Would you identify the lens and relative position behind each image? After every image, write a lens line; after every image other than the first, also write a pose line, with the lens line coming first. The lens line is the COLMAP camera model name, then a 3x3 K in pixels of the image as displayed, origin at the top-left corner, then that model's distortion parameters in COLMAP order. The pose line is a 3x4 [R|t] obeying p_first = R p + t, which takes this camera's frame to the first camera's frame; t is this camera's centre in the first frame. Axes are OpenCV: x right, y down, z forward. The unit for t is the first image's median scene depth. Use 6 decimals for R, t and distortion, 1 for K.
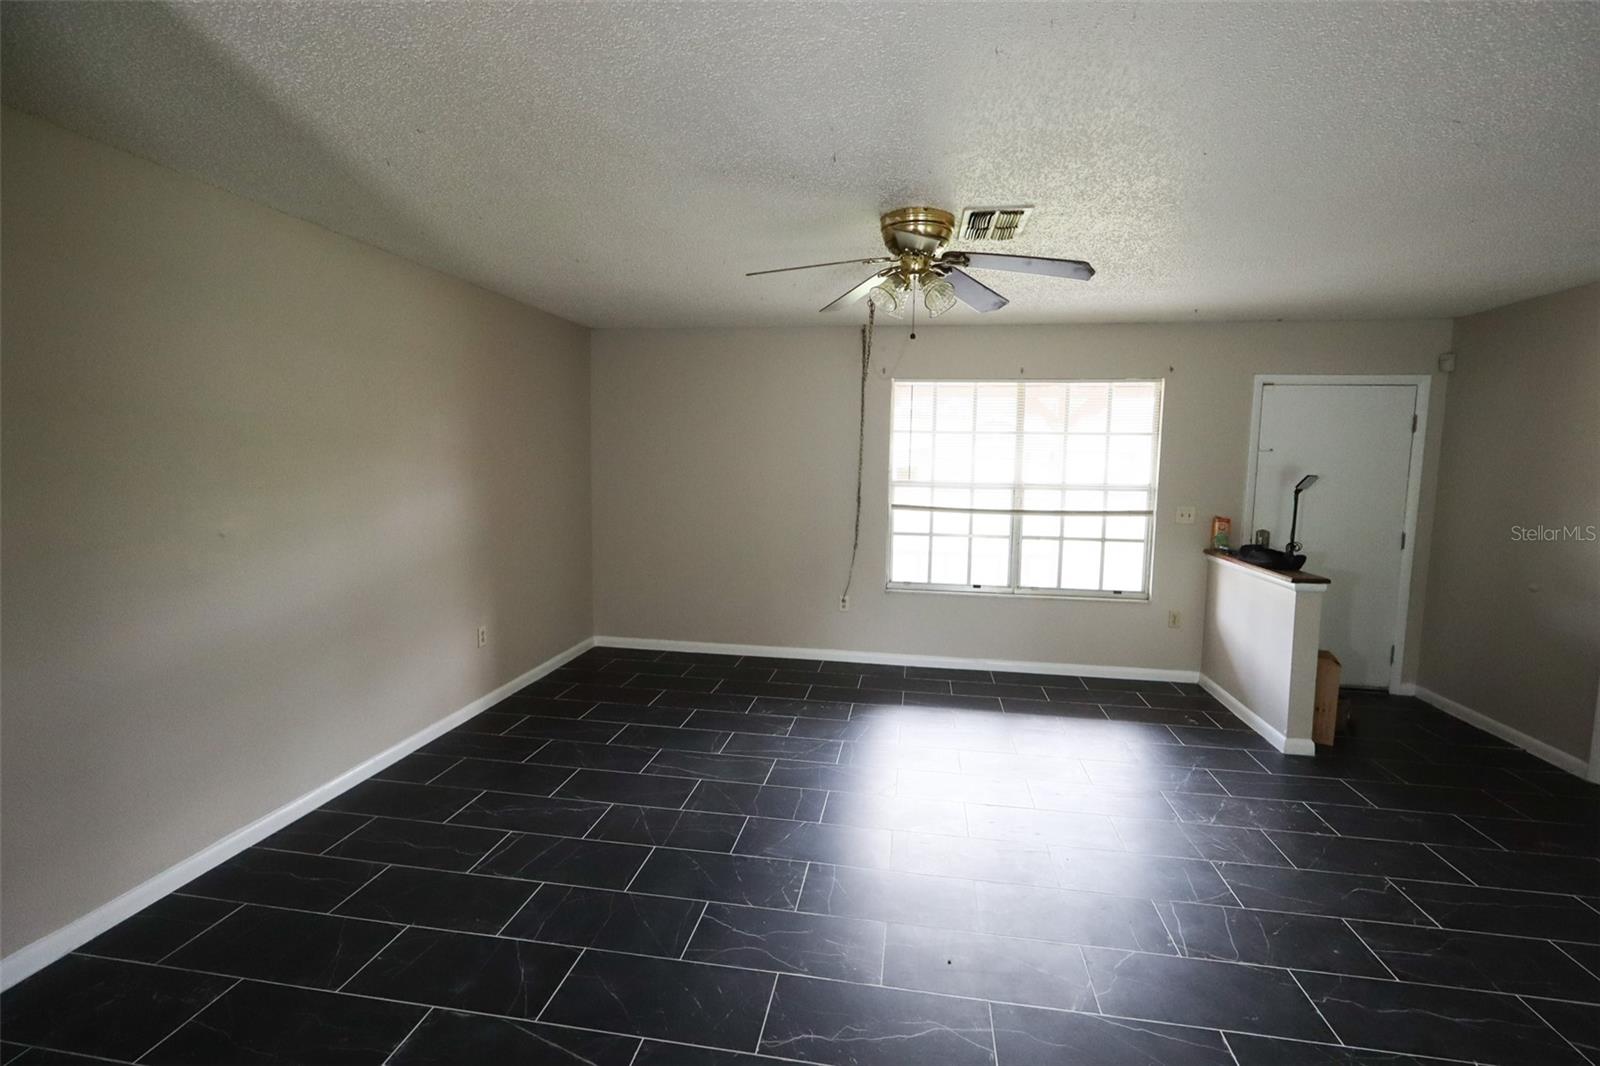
lens RADIAL K [[735.1, 0, 800.0], [0, 735.1, 533.0], [0, 0, 1]] dist [-0.000908, 0.000018]
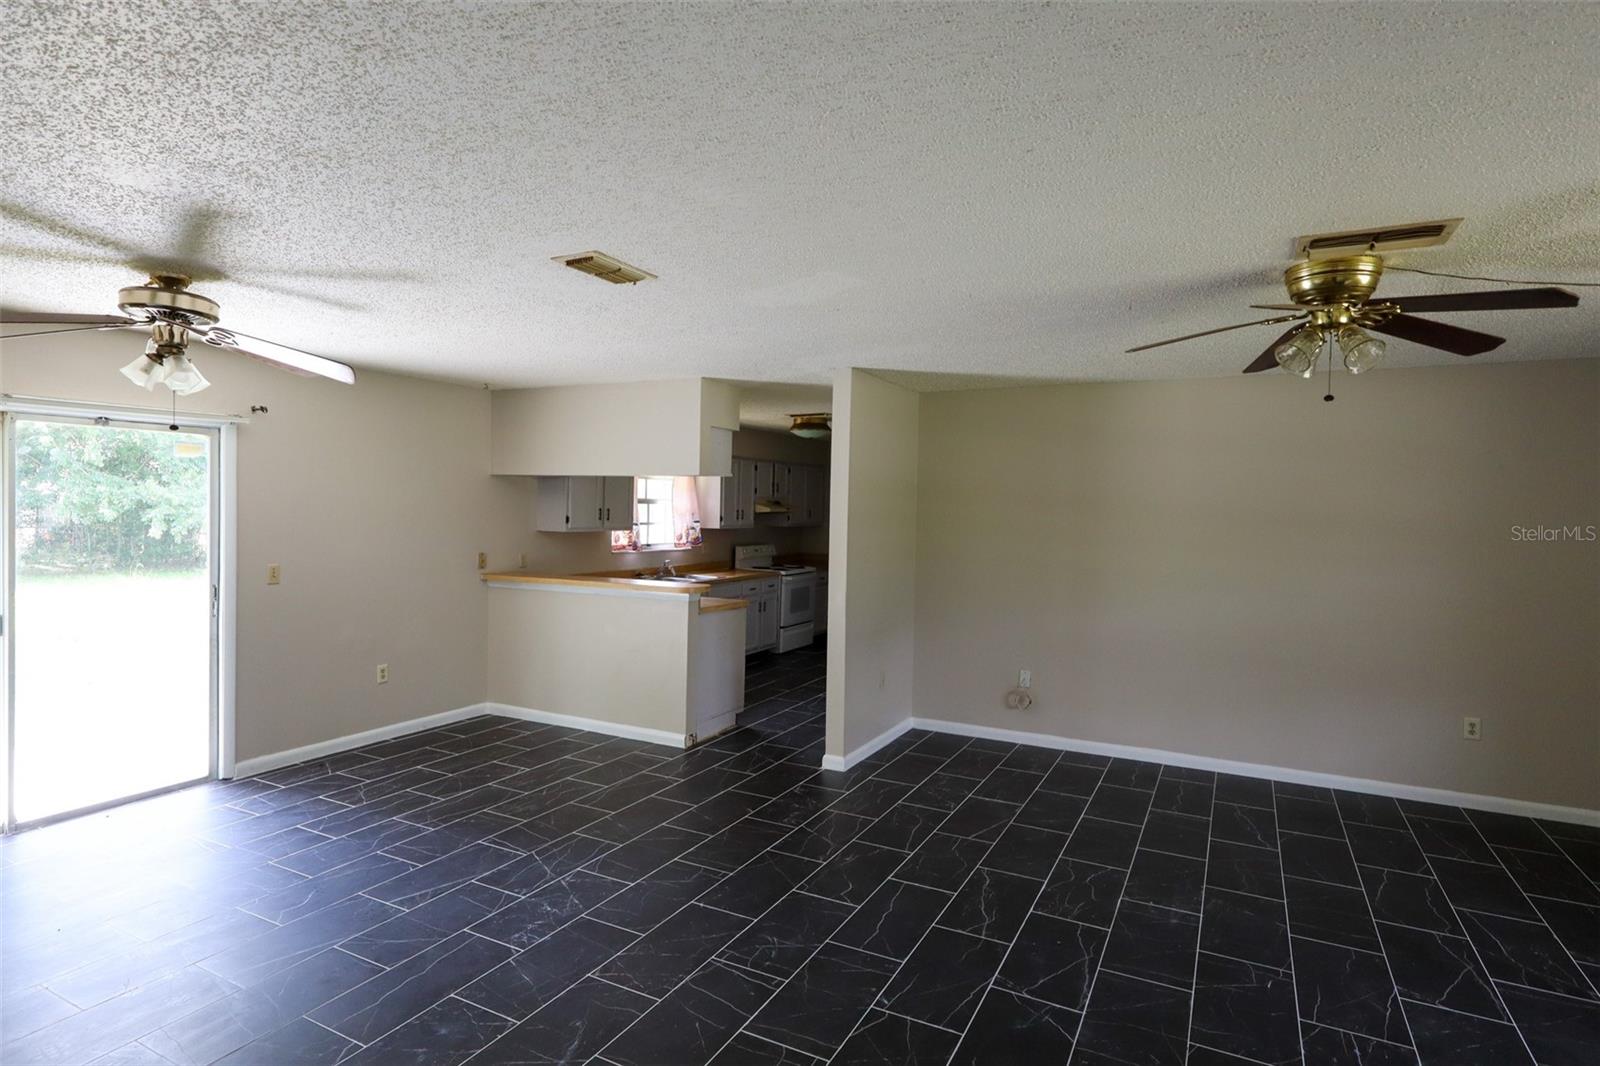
lens RADIAL K [[845.9, 0, 800.0], [0, 845.9, 533.0], [0, 0, 1]] dist [-0.001250, -0.000083]
pose [[-0.316581, 0.006497, -0.948543, 0.710586], [-0.124698, 0.991013, 0.048407, -0.042867], [0.940333, 0.133606, -0.312926, 0.407607]]
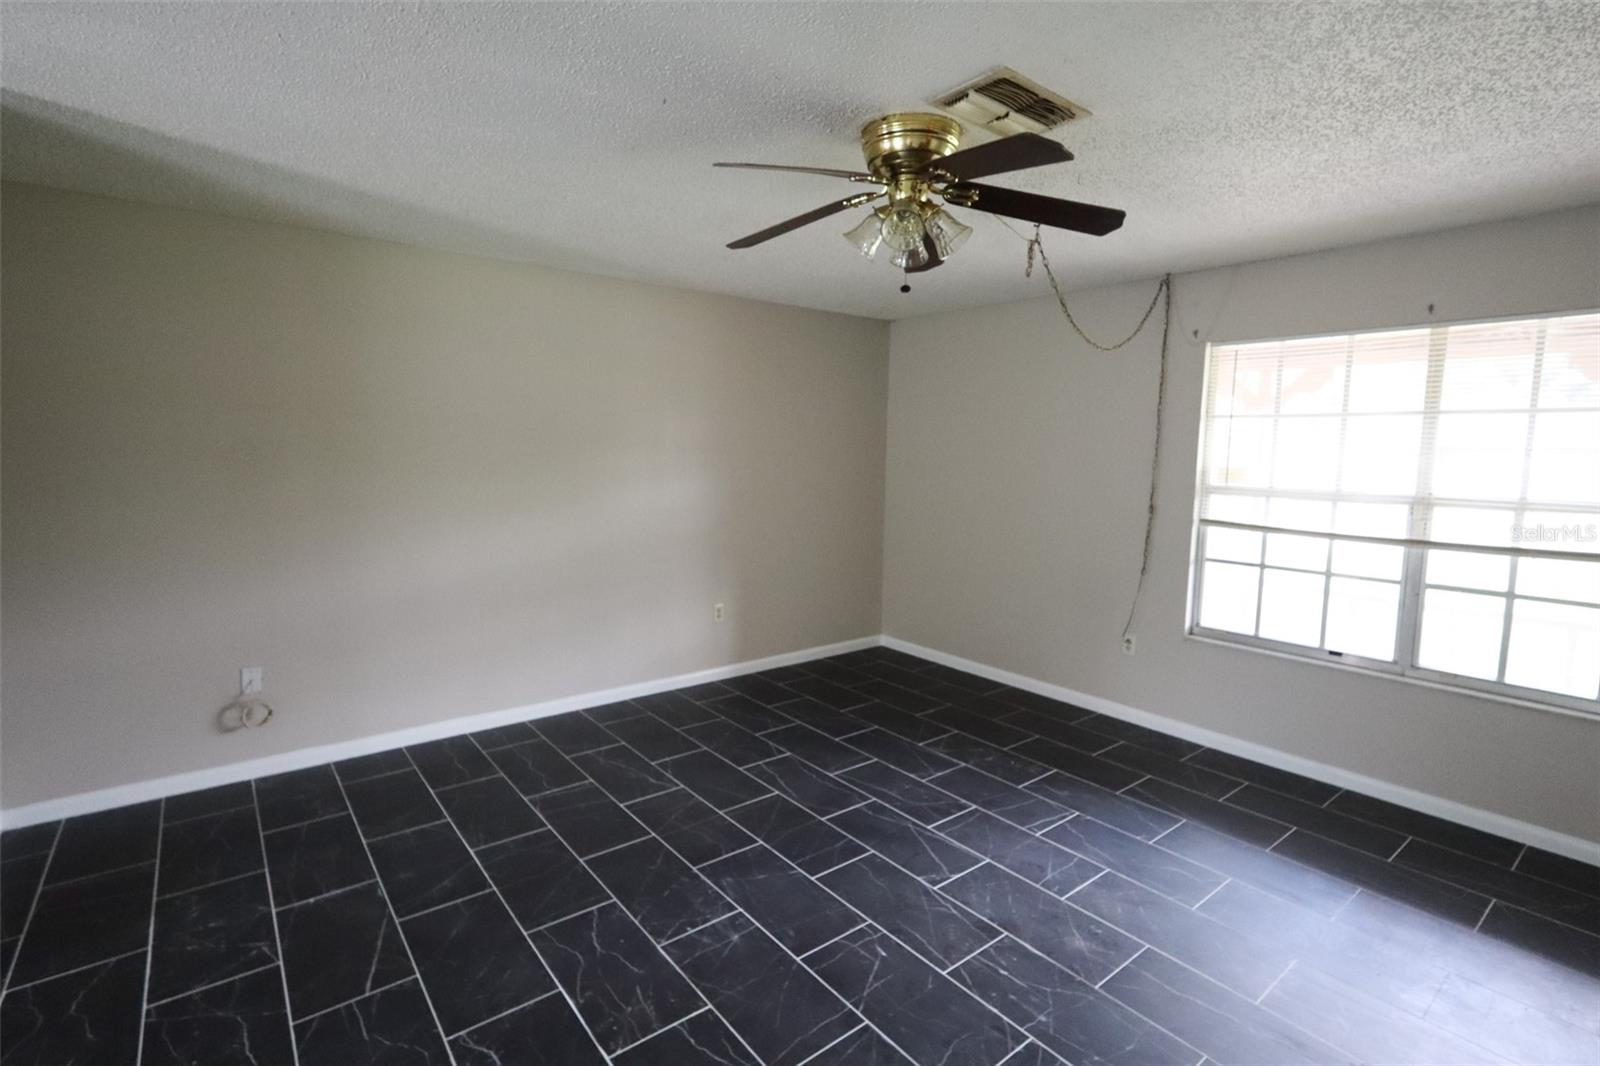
lens RADIAL K [[749.8, 0, 800.0], [0, 749.8, 533.0], [0, 0, 1]] dist [0.002487, 0.000673]
pose [[0.736837, 0.072350, -0.672188, 0.336767], [-0.074435, 0.996895, 0.025706, -0.014874], [0.671960, 0.031093, 0.739934, 0.198603]]
